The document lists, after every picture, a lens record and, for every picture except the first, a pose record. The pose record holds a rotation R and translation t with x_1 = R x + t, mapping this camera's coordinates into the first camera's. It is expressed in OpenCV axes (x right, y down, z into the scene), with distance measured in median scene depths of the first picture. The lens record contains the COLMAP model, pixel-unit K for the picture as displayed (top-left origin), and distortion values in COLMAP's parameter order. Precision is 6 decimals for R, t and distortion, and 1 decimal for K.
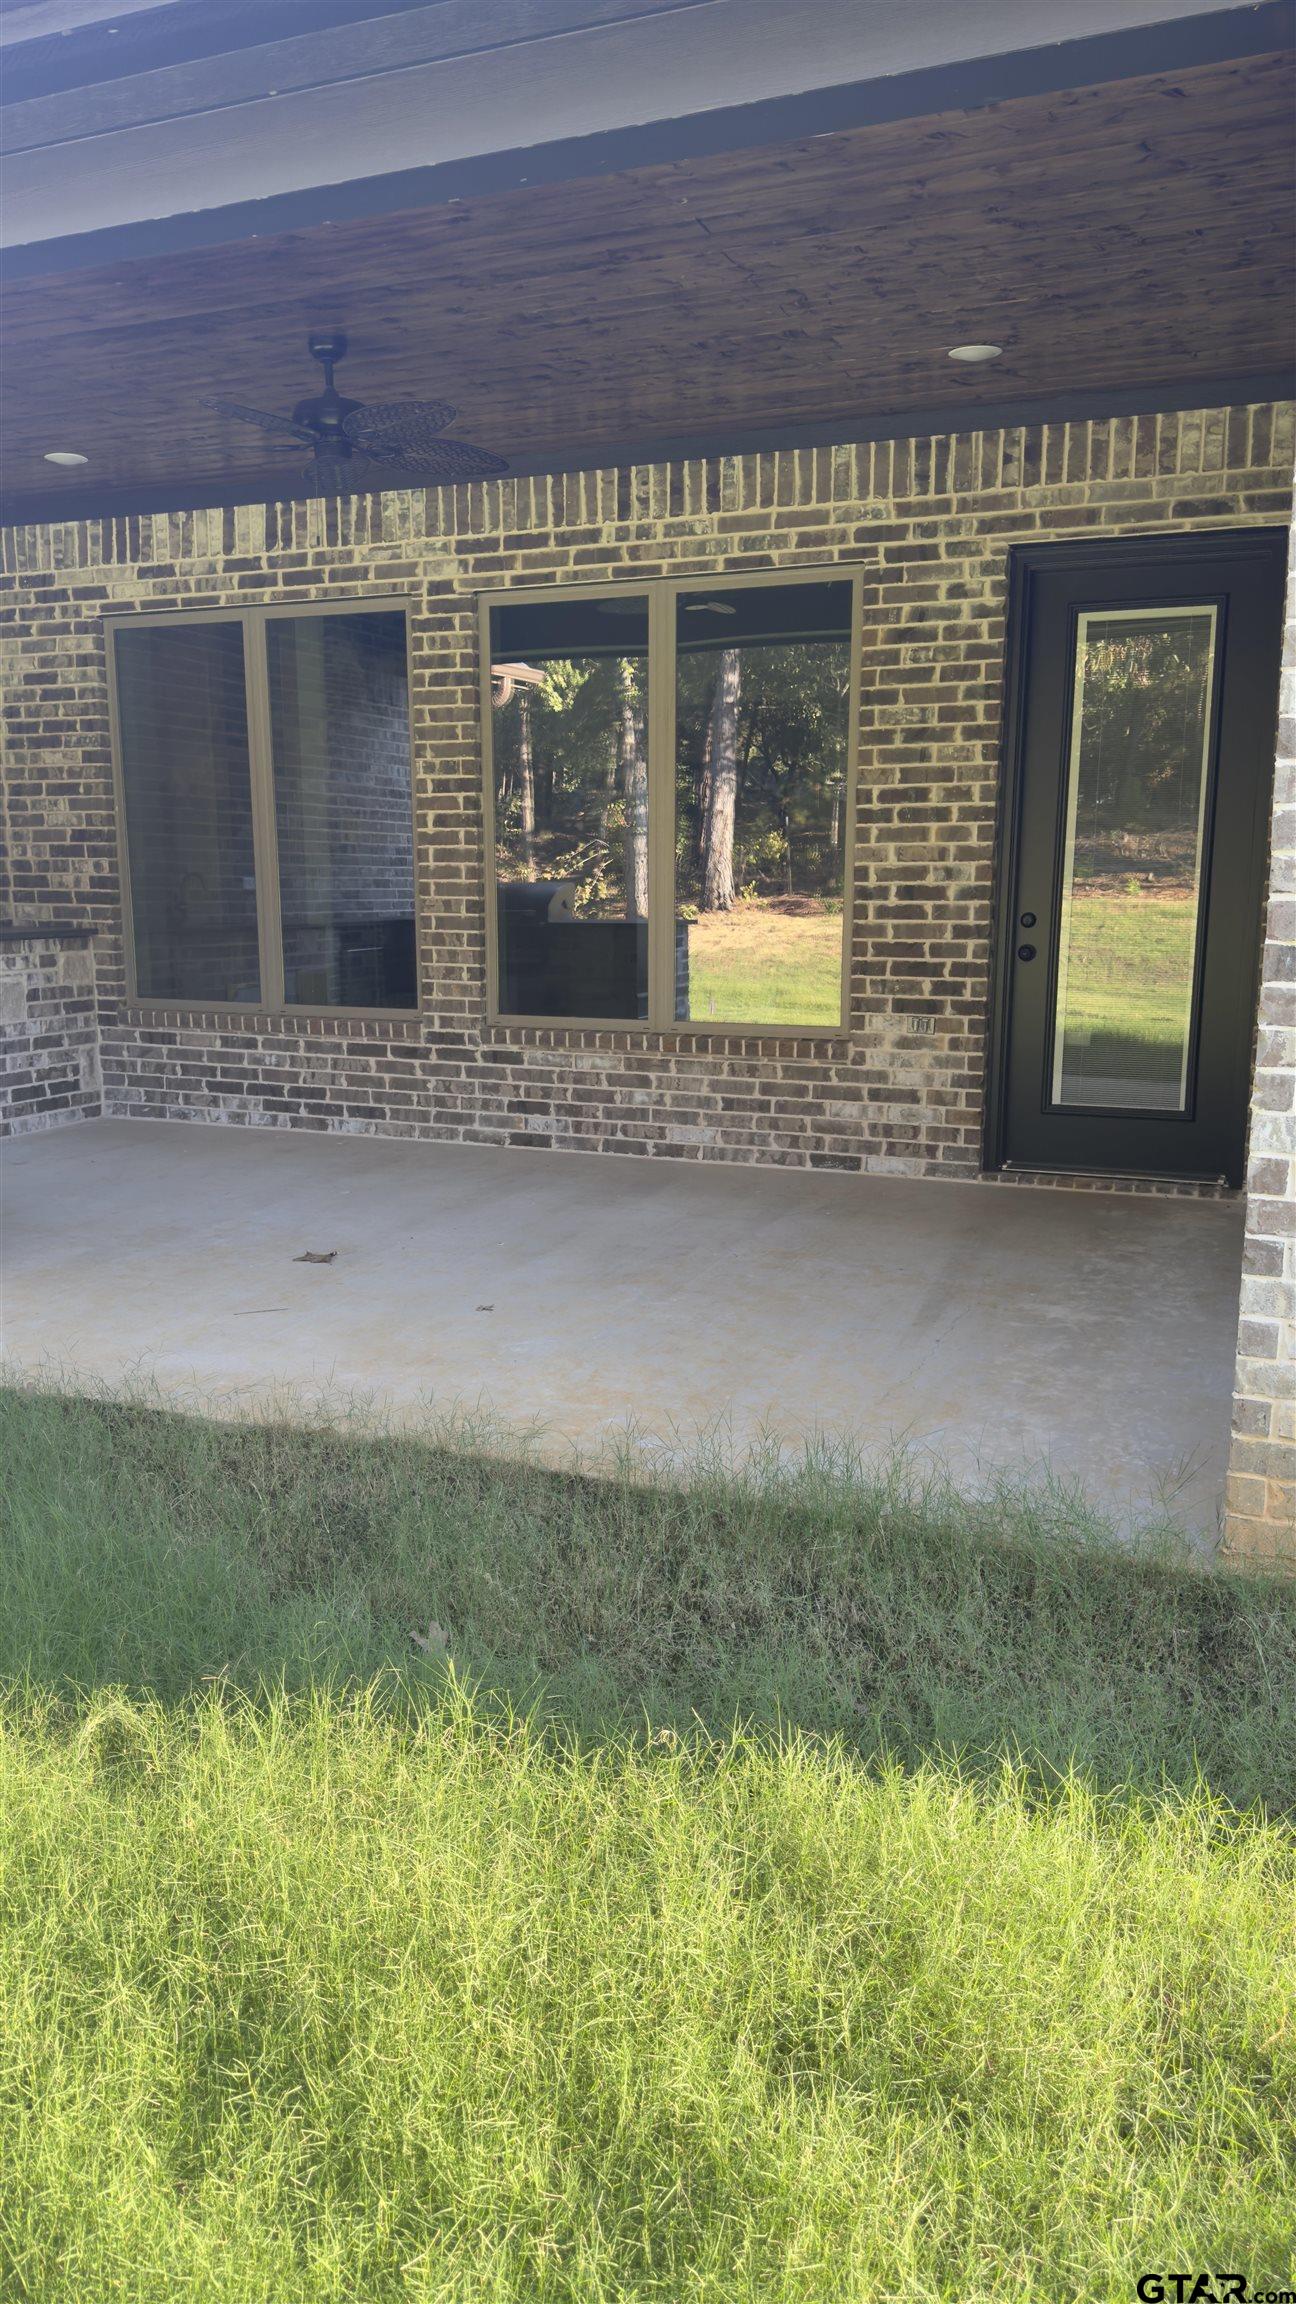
lens RADIAL K [[1623.5, 0, 655.7], [0, 1623.5, 1150.4], [0, 0, 1]] dist [0.018638, -0.021790]
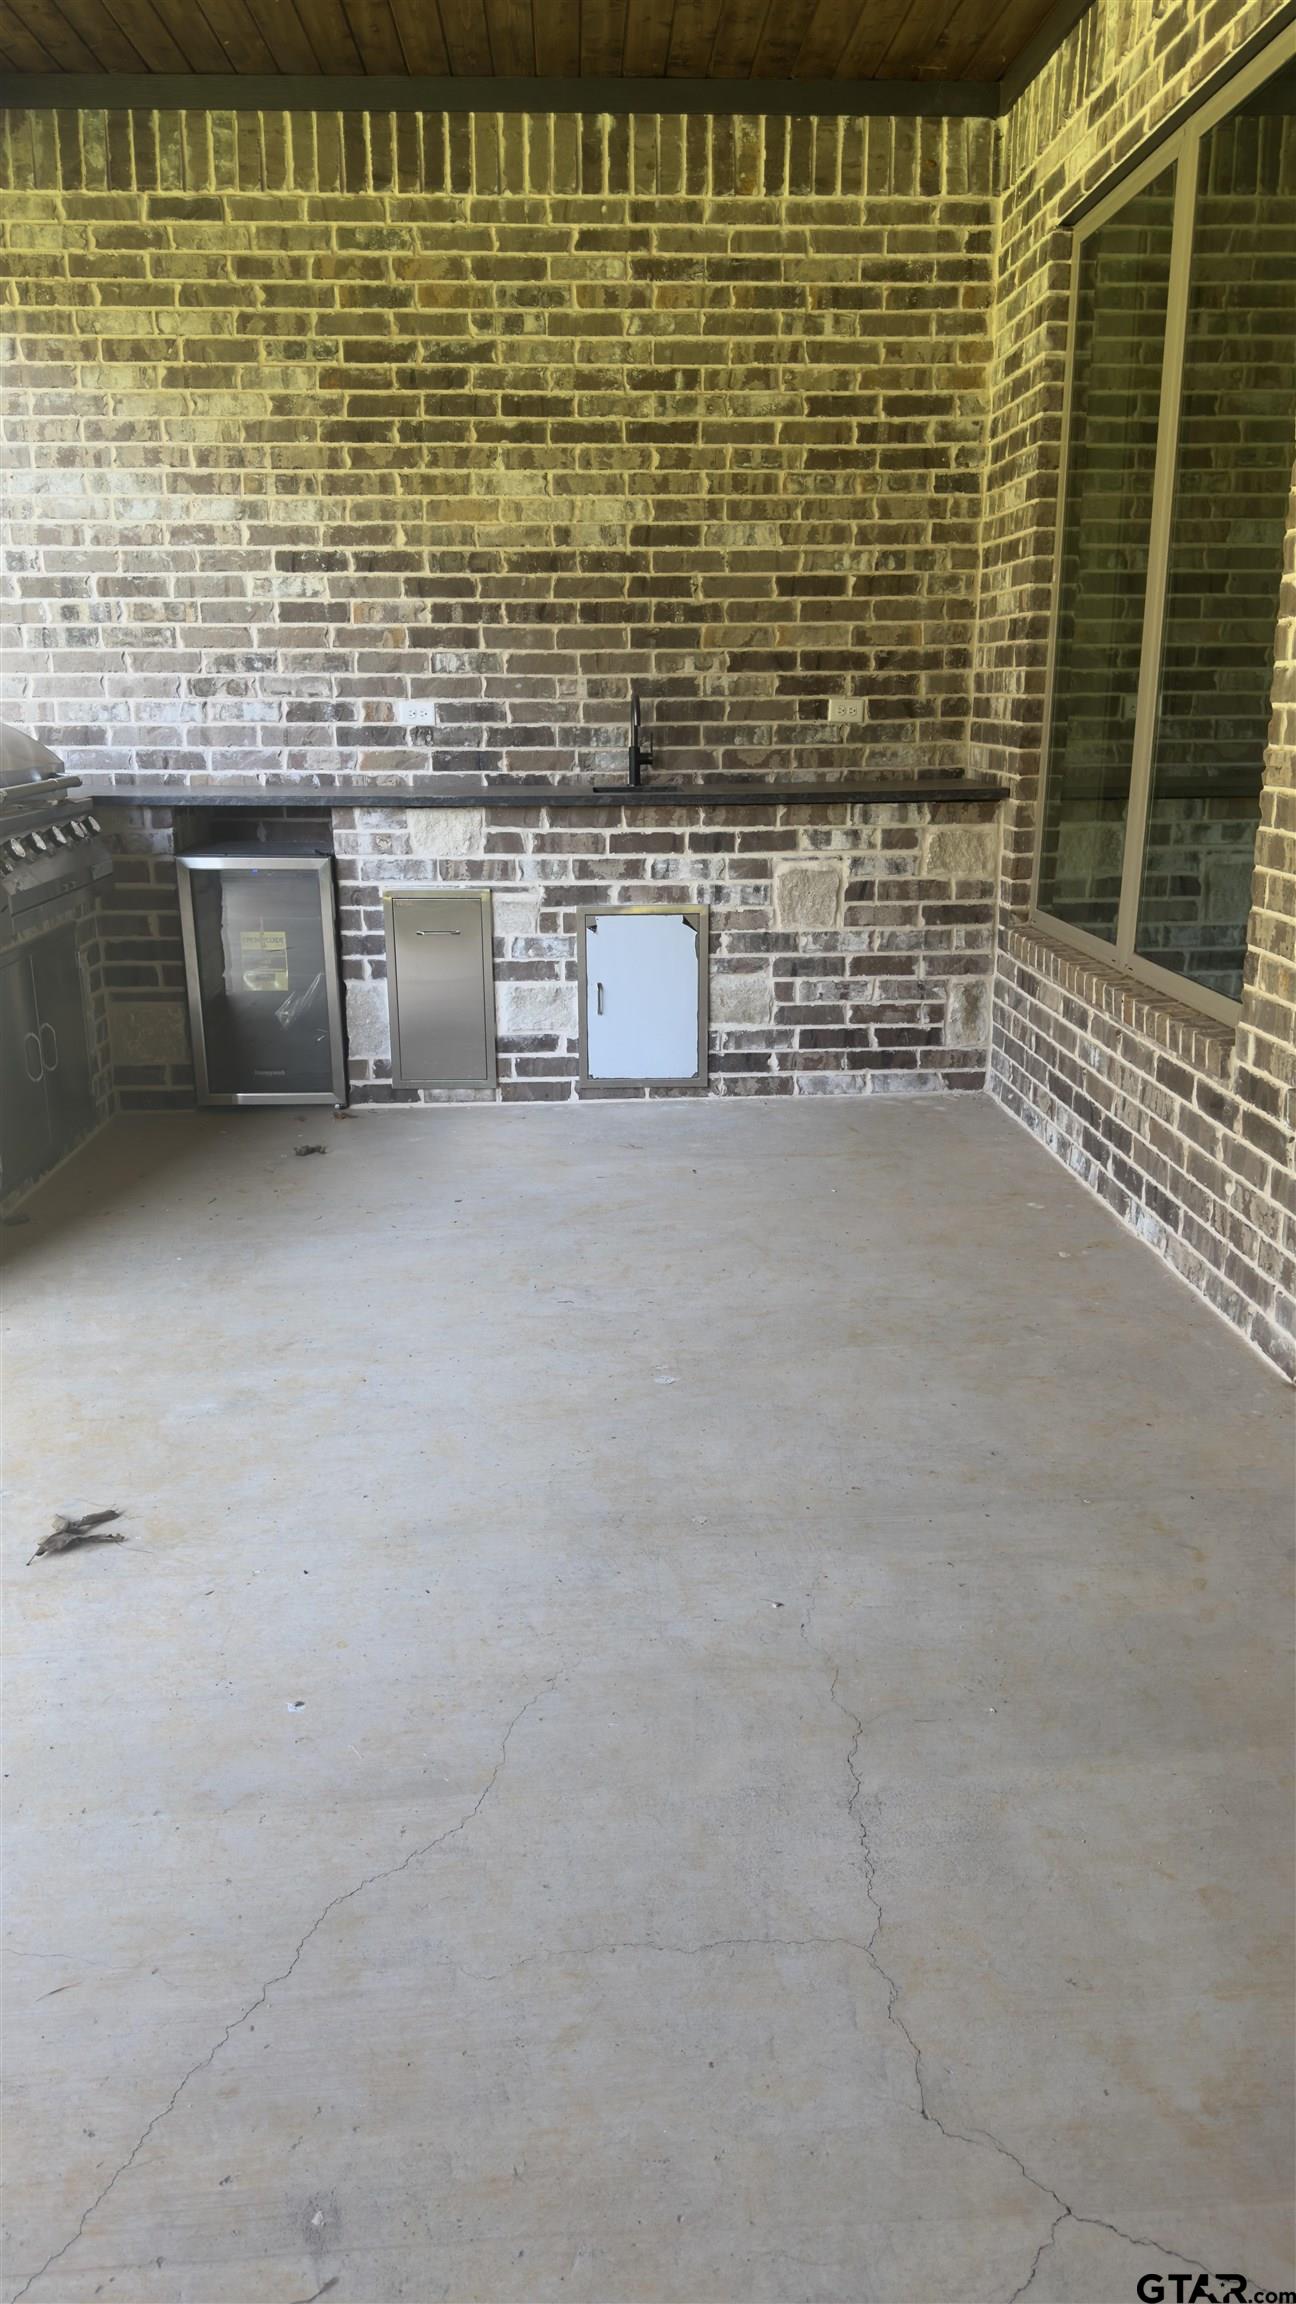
lens RADIAL K [[1623.5, 0, 639.5], [0, 1623.5, 1143.6], [0, 0, 1]] dist [0.018638, -0.021790]
pose [[0.413546, 0.234894, -0.879661, 0.169487], [-0.140314, 0.971048, 0.193333, -0.108722], [0.899606, 0.043477, 0.434532, 0.635532]]
